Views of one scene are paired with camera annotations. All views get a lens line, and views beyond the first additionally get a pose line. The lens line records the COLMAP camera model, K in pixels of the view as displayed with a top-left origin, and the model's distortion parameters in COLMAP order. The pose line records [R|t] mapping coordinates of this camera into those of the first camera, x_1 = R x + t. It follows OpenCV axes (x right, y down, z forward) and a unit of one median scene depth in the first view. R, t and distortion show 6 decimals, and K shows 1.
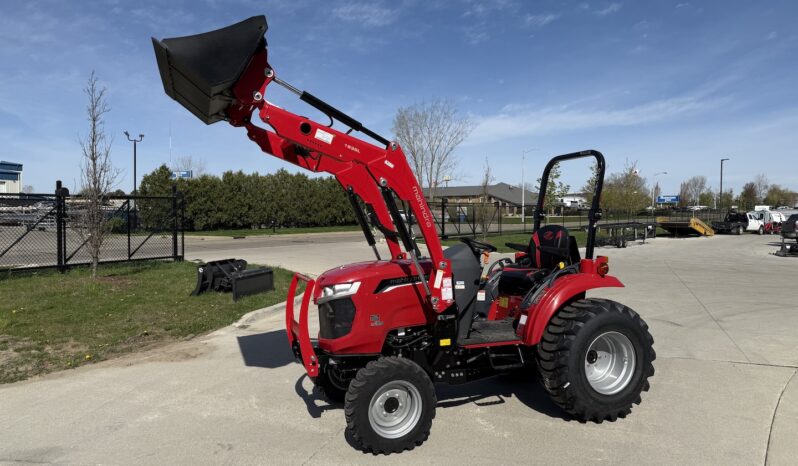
lens RADIAL K [[550.5, 0, 401.6], [0, 550.5, 233.7], [0, 0, 1]] dist [0.067867, -0.090777]
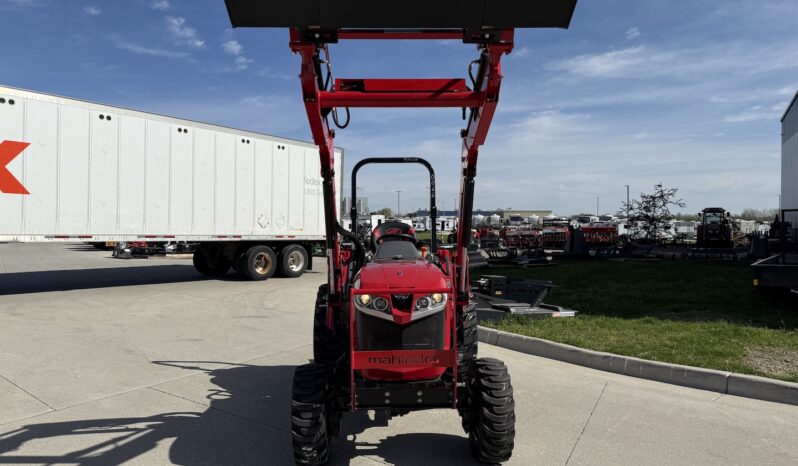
lens RADIAL K [[550.5, 0, 404.7], [0, 550.5, 228.0], [0, 0, 1]] dist [0.067867, -0.090777]
pose [[0.316528, -0.006165, 0.948563, -0.142517], [0.026676, 0.999641, -0.002405, -0.000302], [-0.948208, 0.026065, 0.316579, 0.122719]]
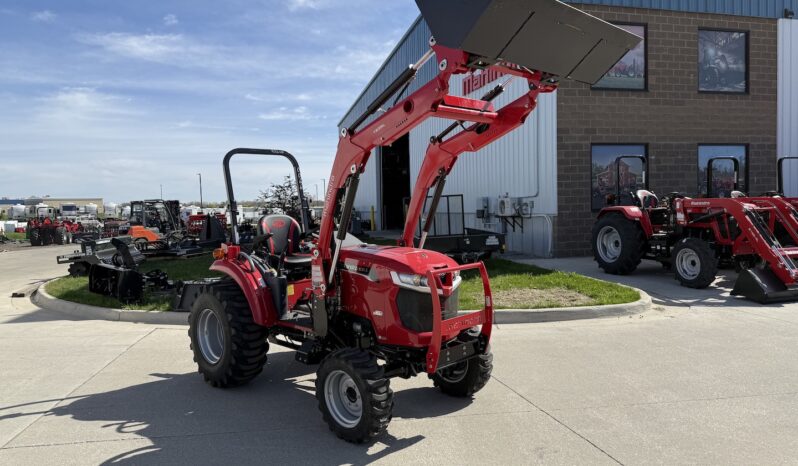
lens RADIAL K [[550.5, 0, 389.8], [0, 550.5, 228.4], [0, 0, 1]] dist [0.067867, -0.090777]
pose [[-0.407744, -0.026039, 0.912725, -0.156838], [0.051170, 0.997371, 0.051313, -0.006309], [-0.911661, 0.067627, -0.405340, 0.237954]]
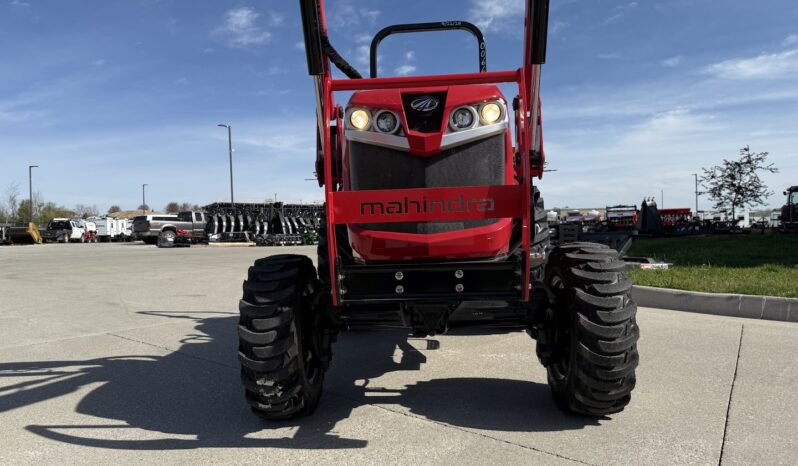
lens RADIAL K [[550.5, 0, 404.2], [0, 550.5, 239.7], [0, 0, 1]] dist [0.067867, -0.090777]
pose [[0.408657, -0.033690, 0.912066, -0.088191], [0.051655, 0.998570, 0.013741, 0.030429], [-0.911225, 0.041497, 0.409813, 0.138228]]
